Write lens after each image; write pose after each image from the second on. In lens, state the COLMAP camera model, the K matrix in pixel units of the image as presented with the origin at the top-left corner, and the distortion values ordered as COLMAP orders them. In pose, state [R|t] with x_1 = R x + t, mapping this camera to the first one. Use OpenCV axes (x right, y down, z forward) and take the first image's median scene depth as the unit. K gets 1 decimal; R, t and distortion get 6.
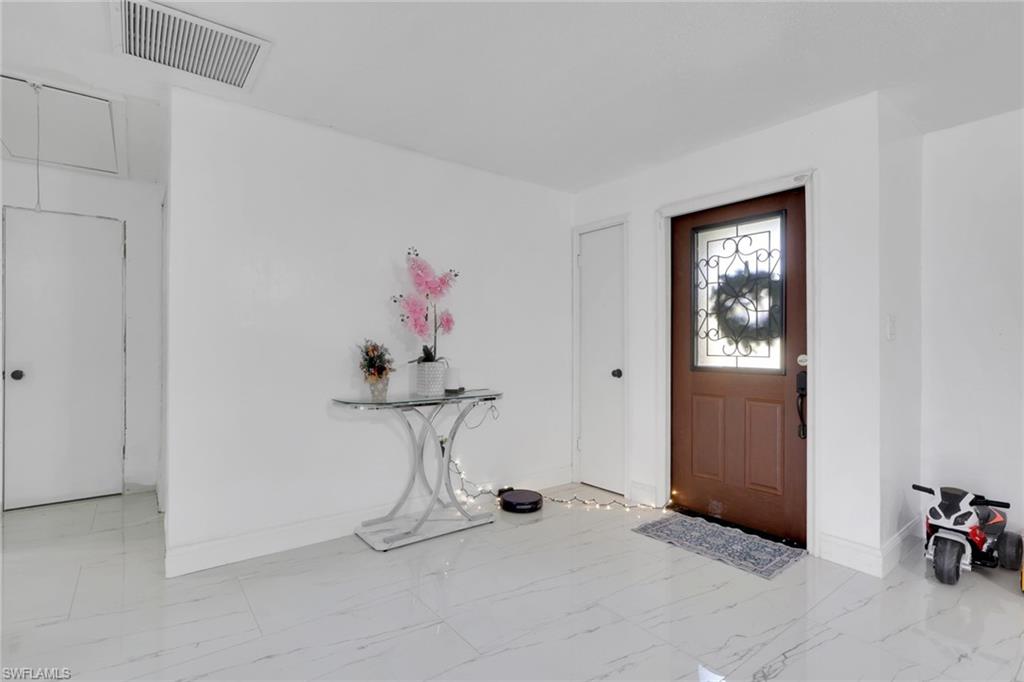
lens RADIAL K [[493.2, 0, 529.7], [0, 493.2, 337.4], [0, 0, 1]] dist [0.000517, 0.000141]
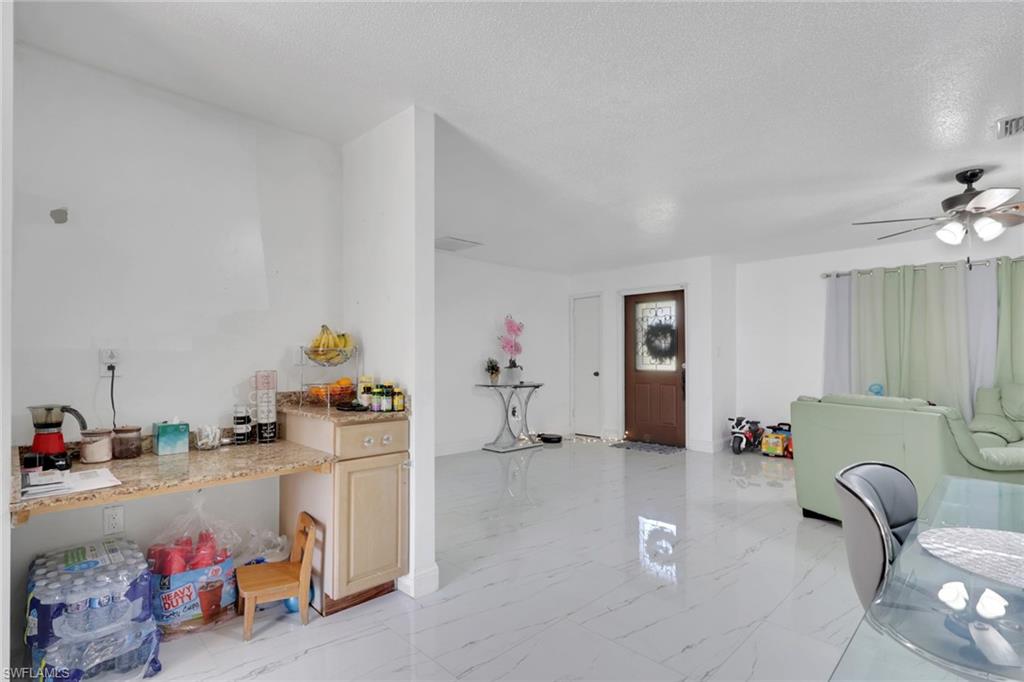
lens RADIAL K [[481.5, 0, 510.4], [0, 481.5, 347.0], [0, 0, 1]] dist [0.001813, 0.000785]
pose [[0.995151, -0.000045, 0.098358, -0.404689], [0.000926, 0.999960, -0.008915, -0.019191], [-0.098354, 0.008963, 0.995111, -0.992599]]
